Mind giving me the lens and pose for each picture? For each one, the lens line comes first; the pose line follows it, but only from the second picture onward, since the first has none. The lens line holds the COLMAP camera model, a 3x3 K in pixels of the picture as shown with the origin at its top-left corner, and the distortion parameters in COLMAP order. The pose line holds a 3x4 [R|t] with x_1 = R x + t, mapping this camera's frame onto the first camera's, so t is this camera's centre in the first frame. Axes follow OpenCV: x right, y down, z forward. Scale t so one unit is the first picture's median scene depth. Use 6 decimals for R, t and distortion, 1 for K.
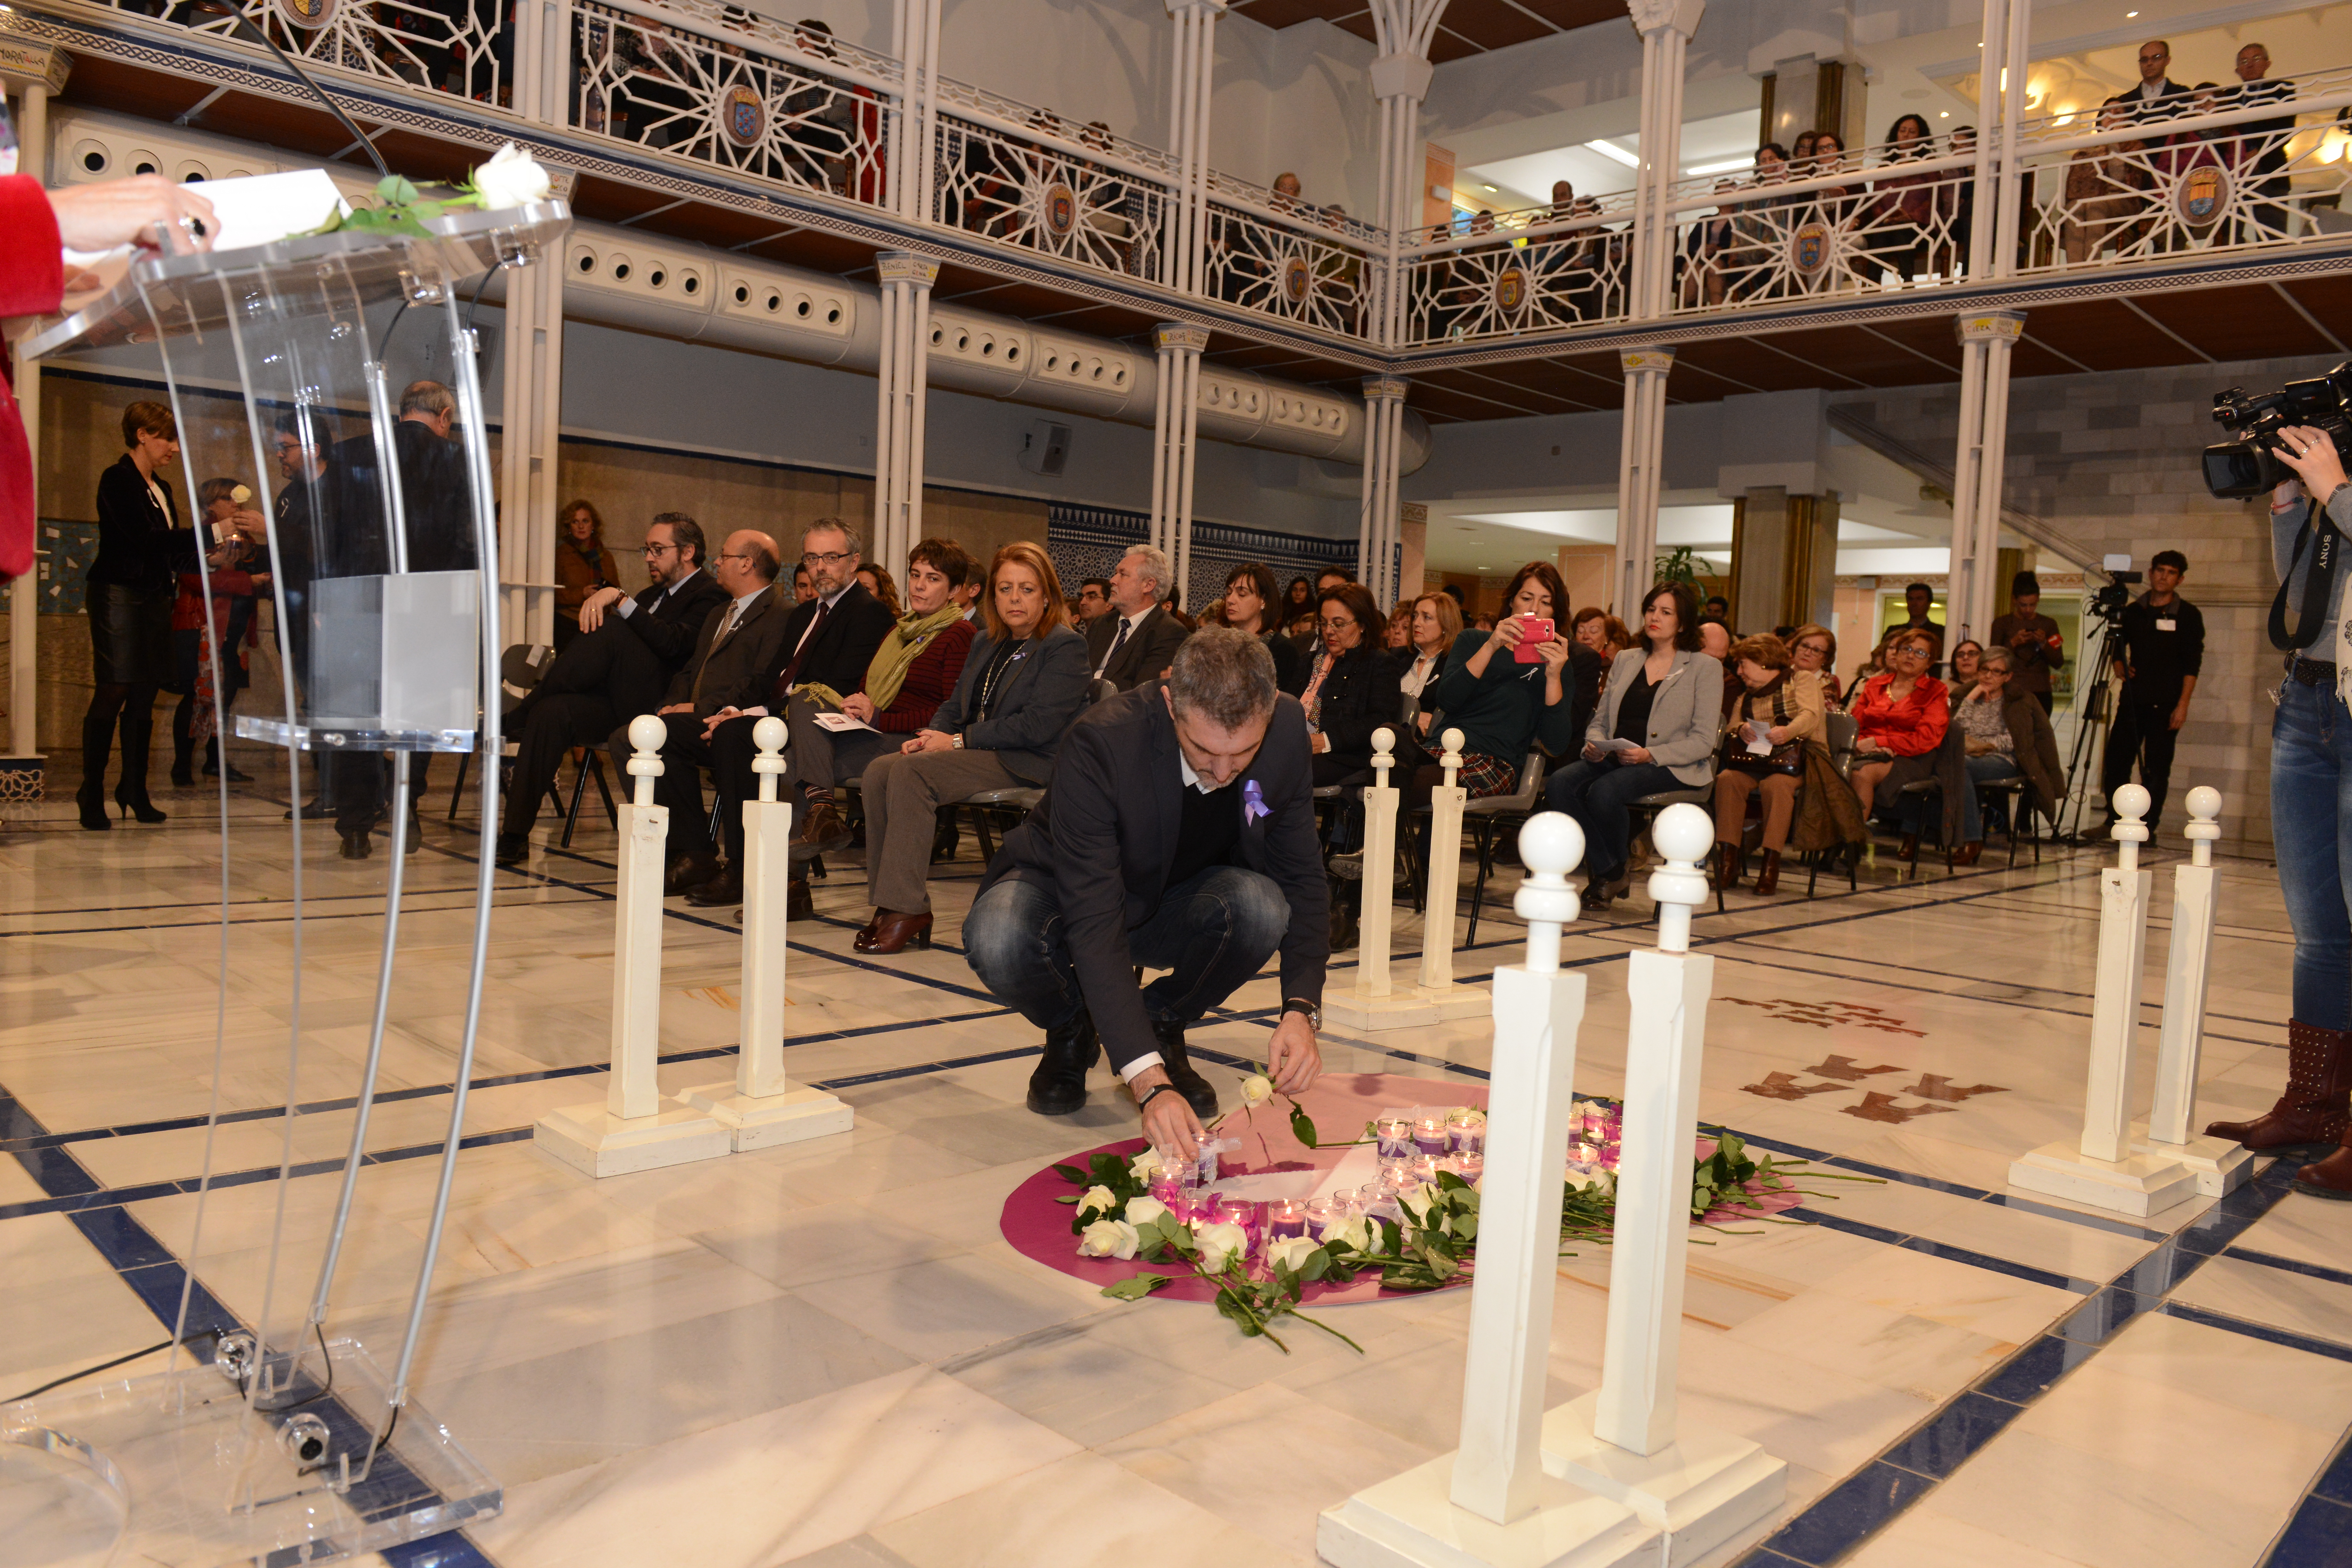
lens RADIAL K [[1693.4, 0, 1170.6], [0, 1693.4, 787.7], [0, 0, 1]] dist [-0.040221, -0.006347]
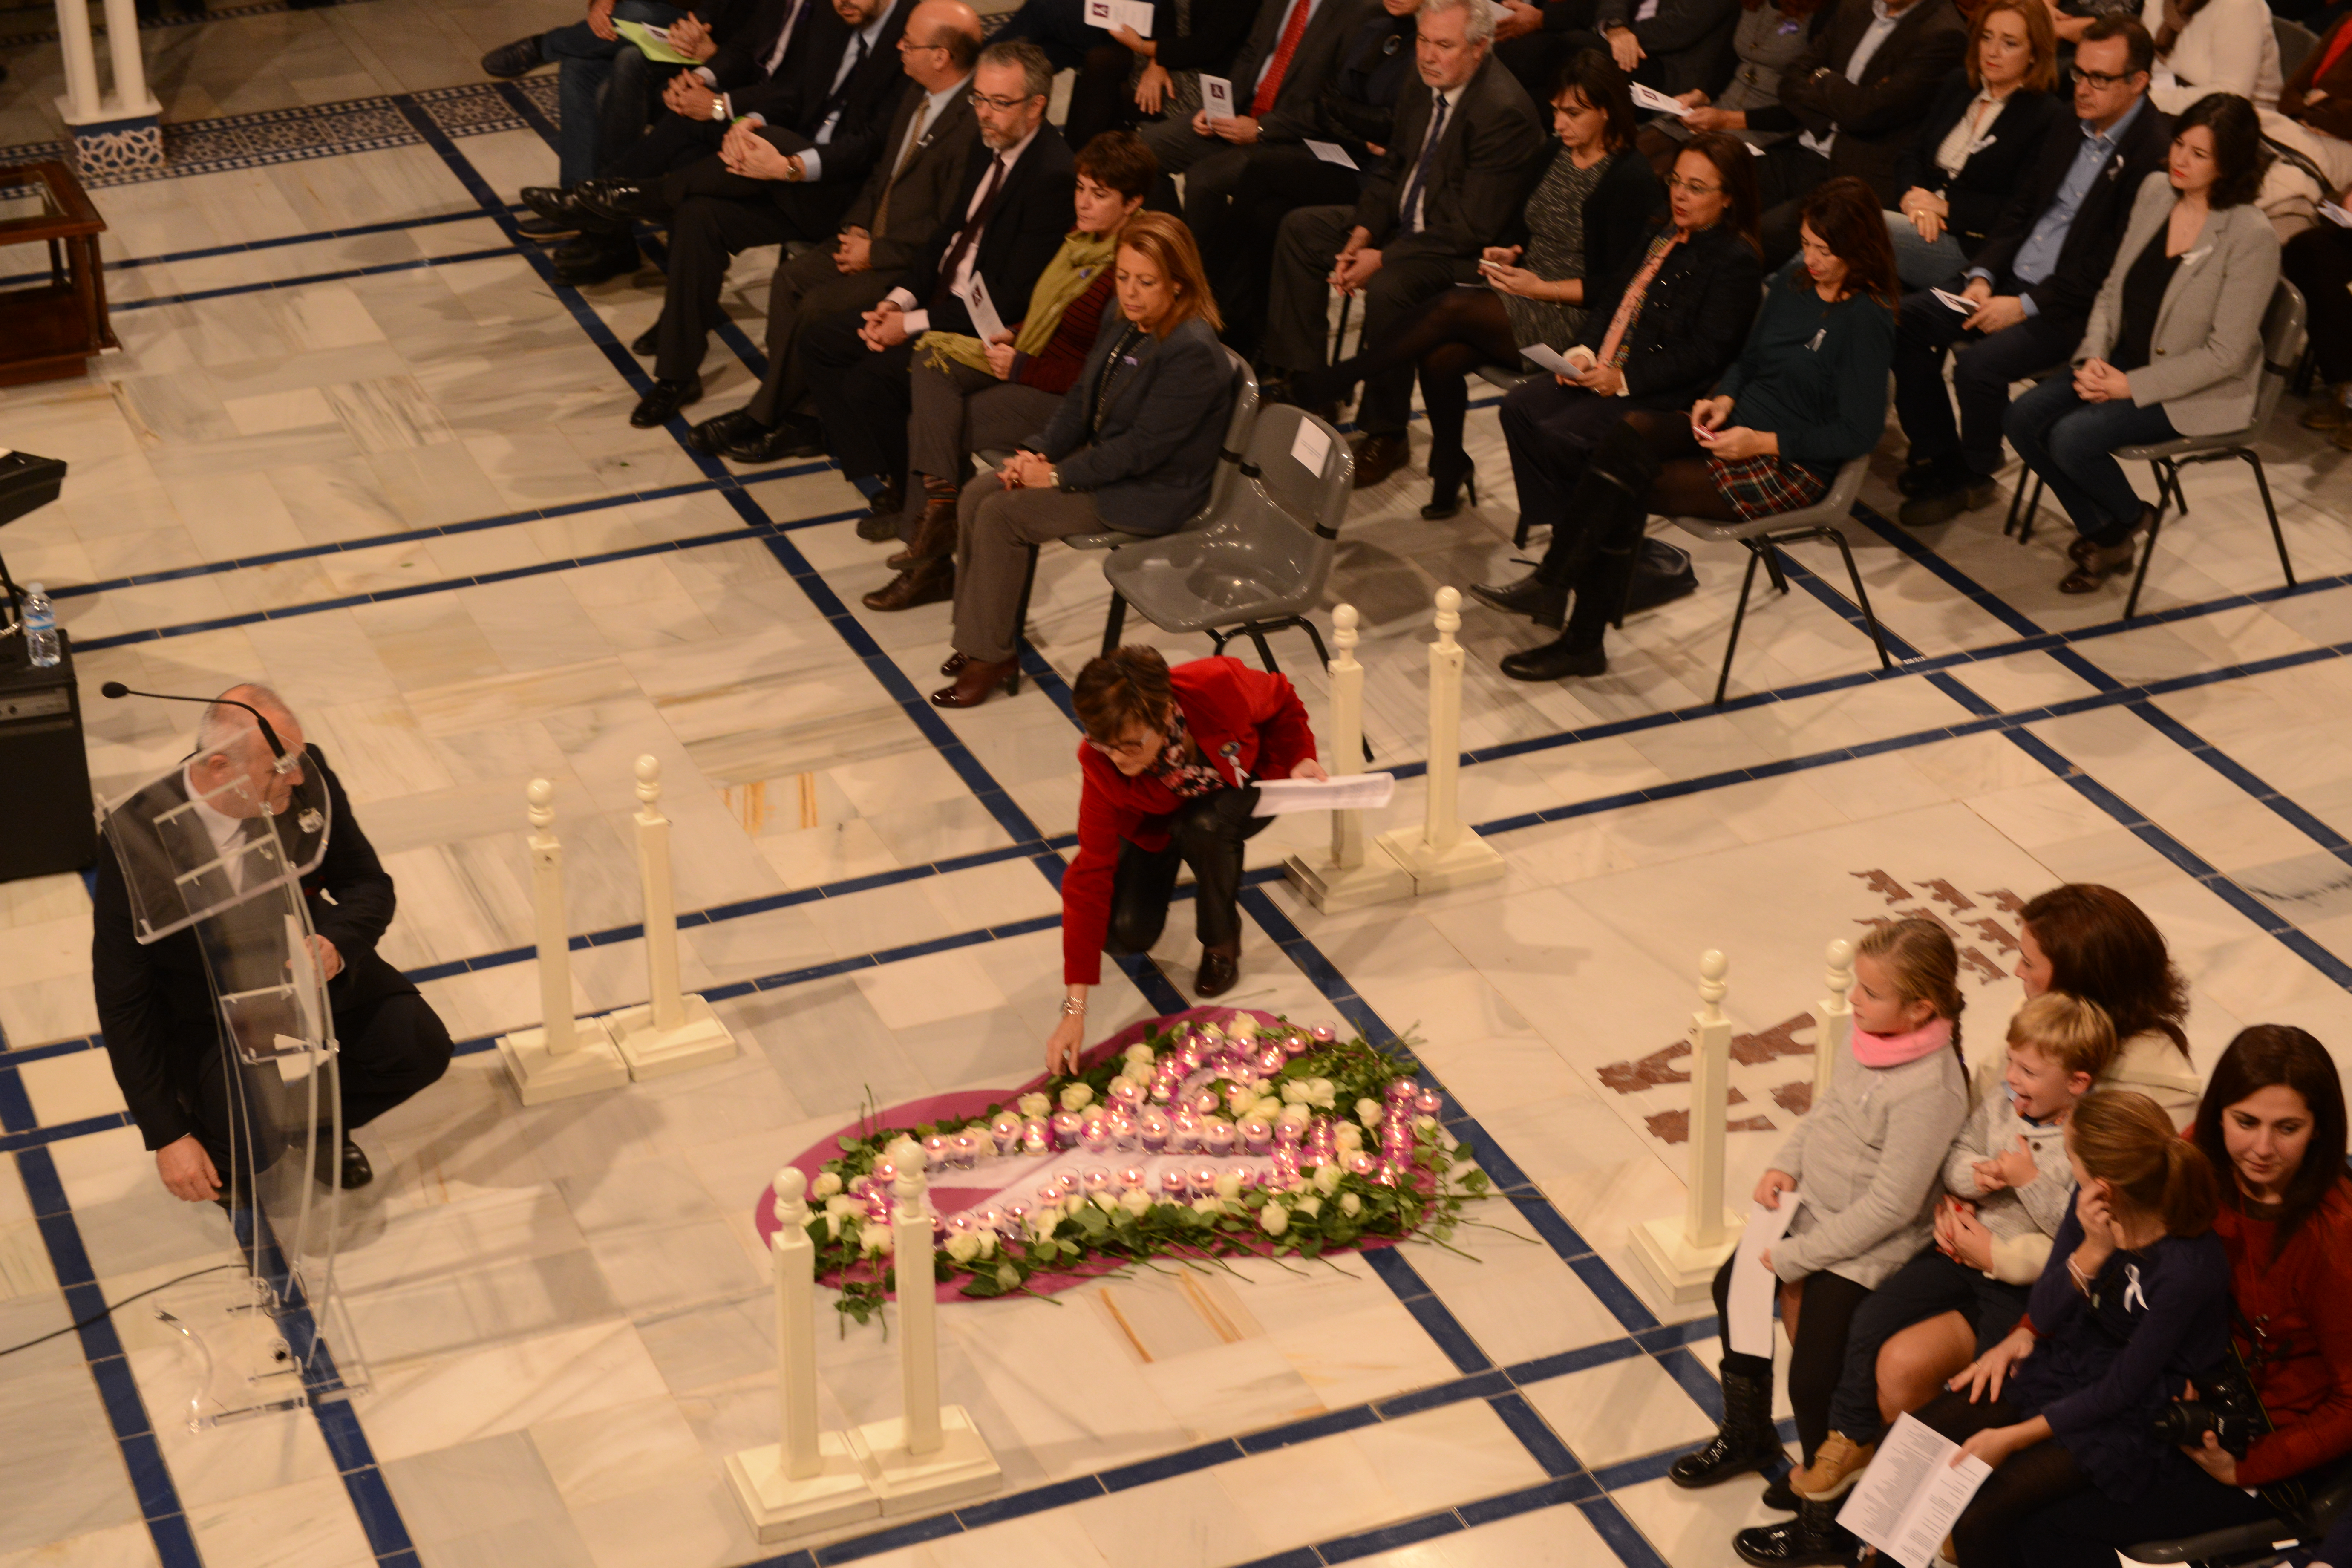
lens RADIAL K [[4385.5, 0, 1176.0], [0, 4385.5, 784.0], [0, 0, 1]] dist [0.069887, 0.145012]
pose [[0.923034, 0.117094, -0.366466, 0.365120], [0.033940, 0.924058, 0.380743, -0.345752], [0.383219, -0.363877, 0.848962, -0.446032]]
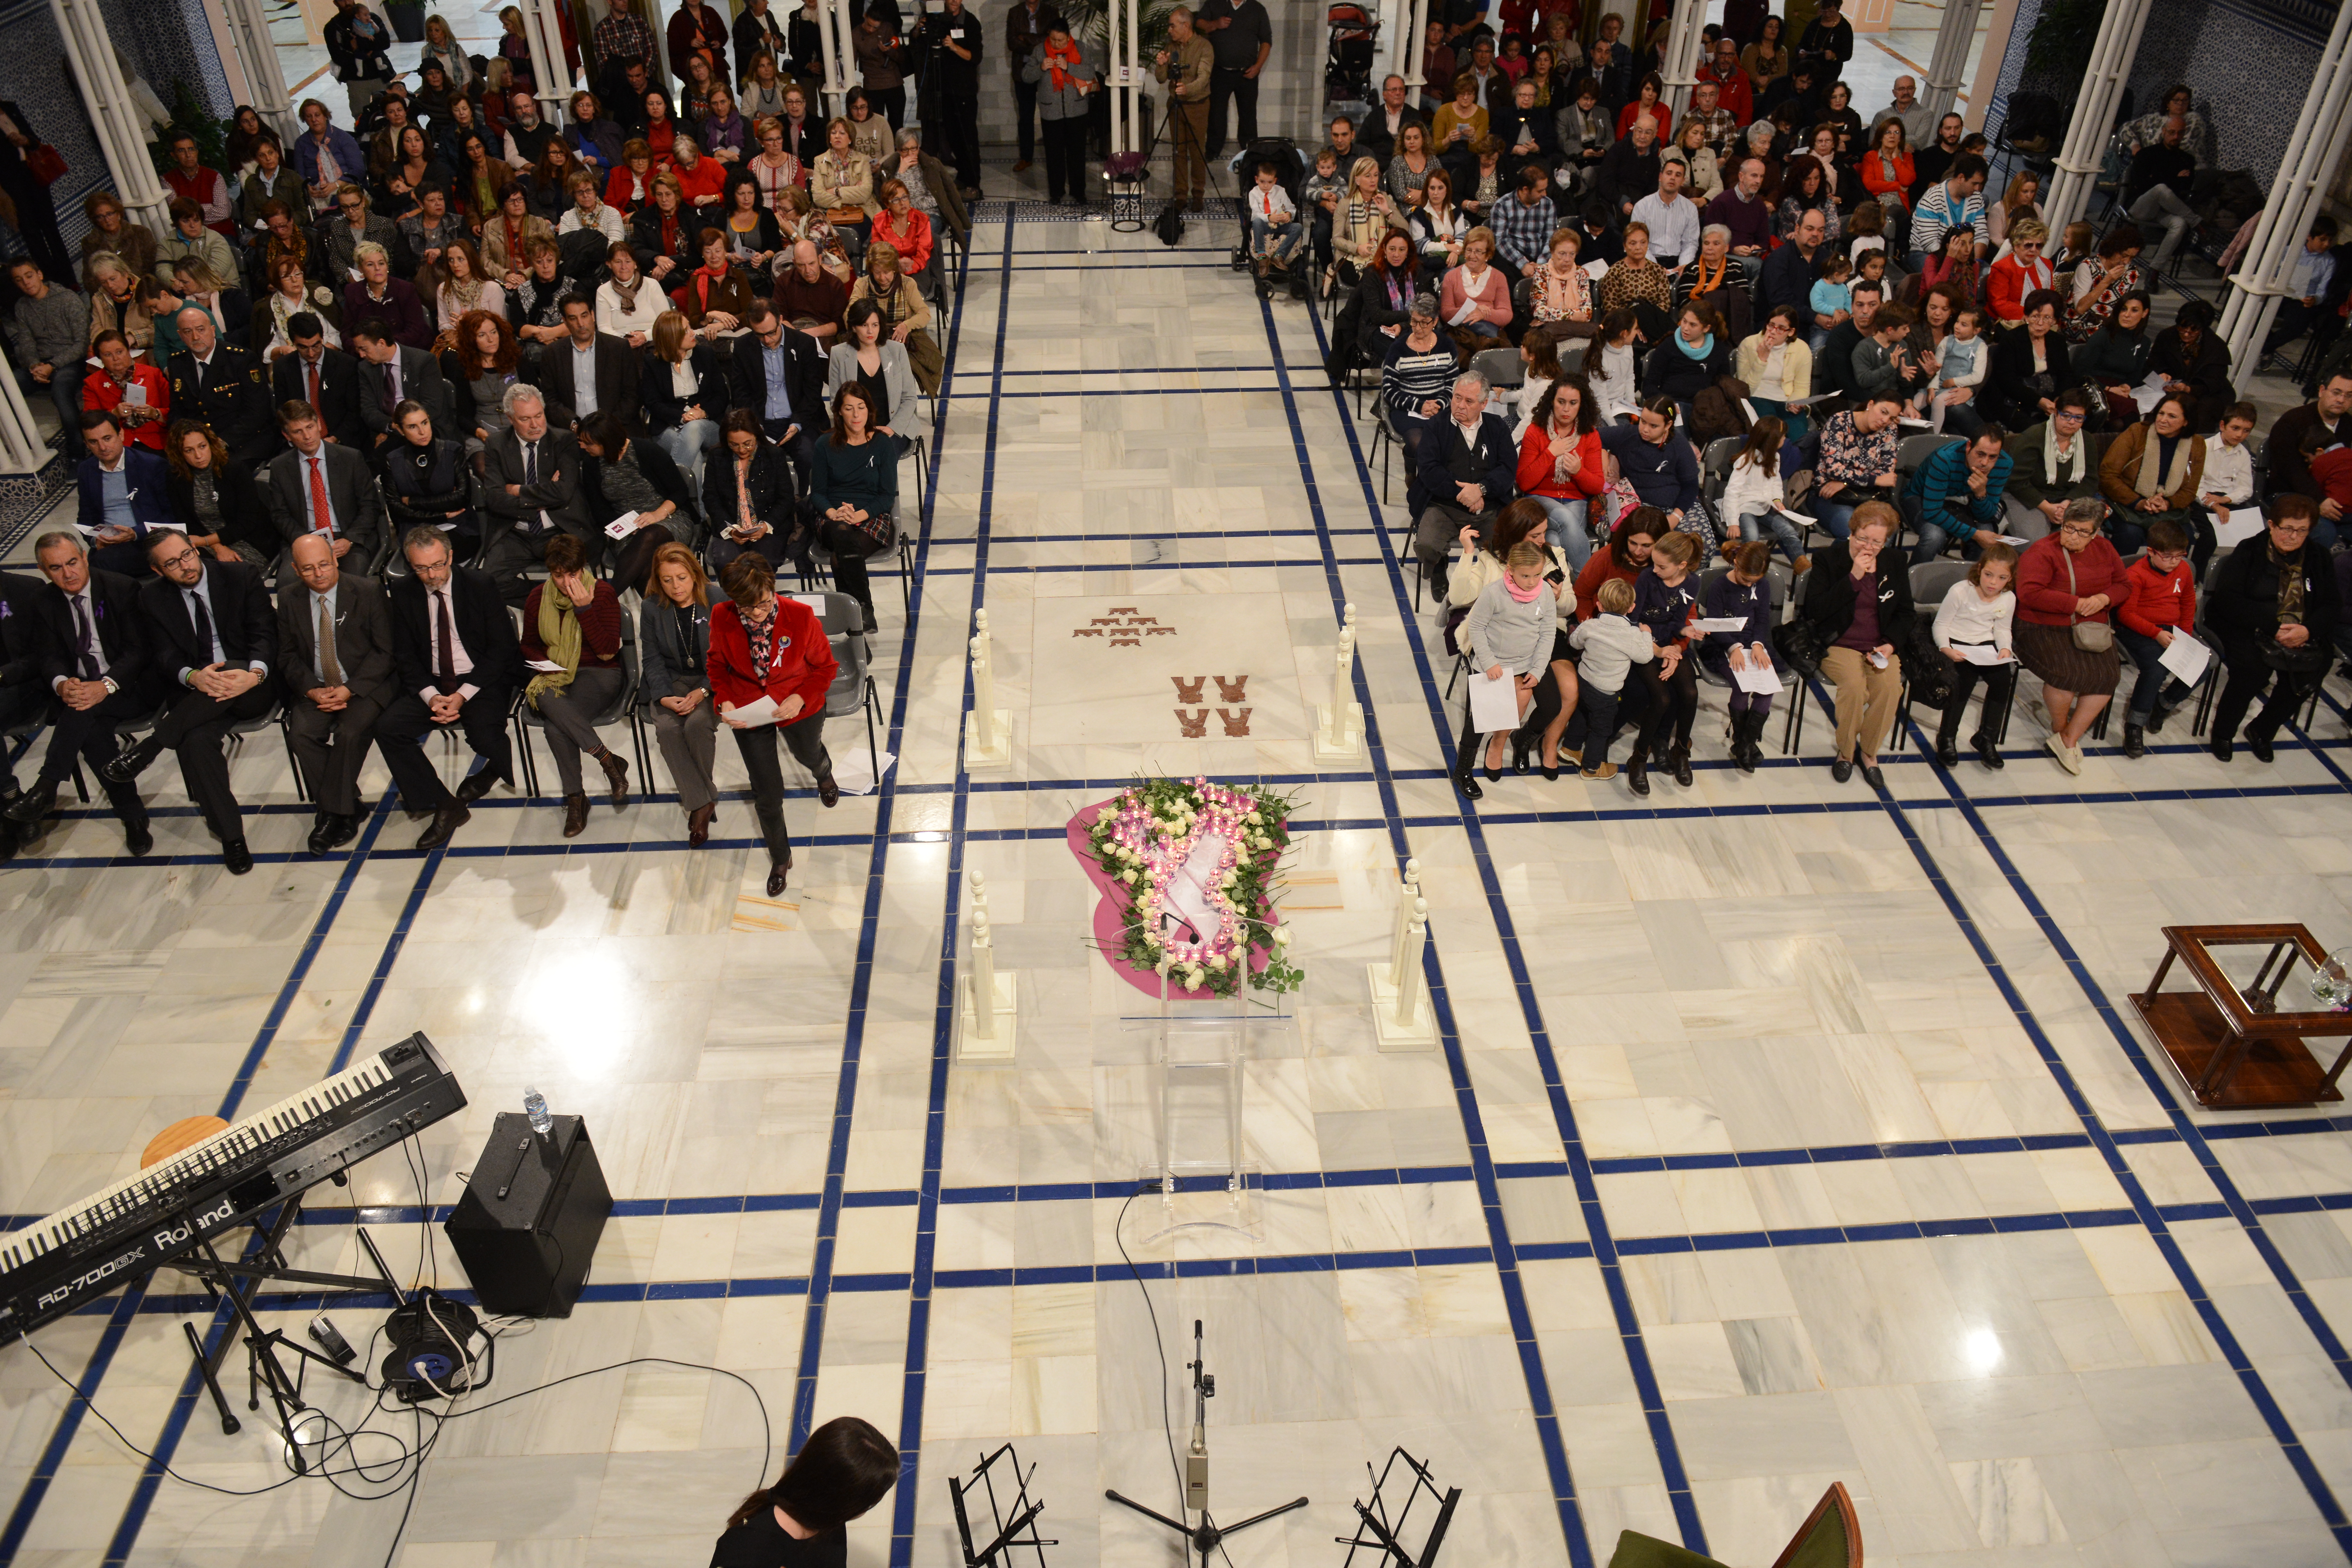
lens RADIAL K [[1596.4, 0, 1172.1], [0, 1596.4, 787.9], [0, 0, 1]] dist [-0.052569, -0.000511]
pose [[0.668522, -0.495489, 0.554589, -0.333278], [0.079953, 0.789286, 0.608798, -0.394963], [-0.739382, -0.362654, 0.567271, -0.103380]]
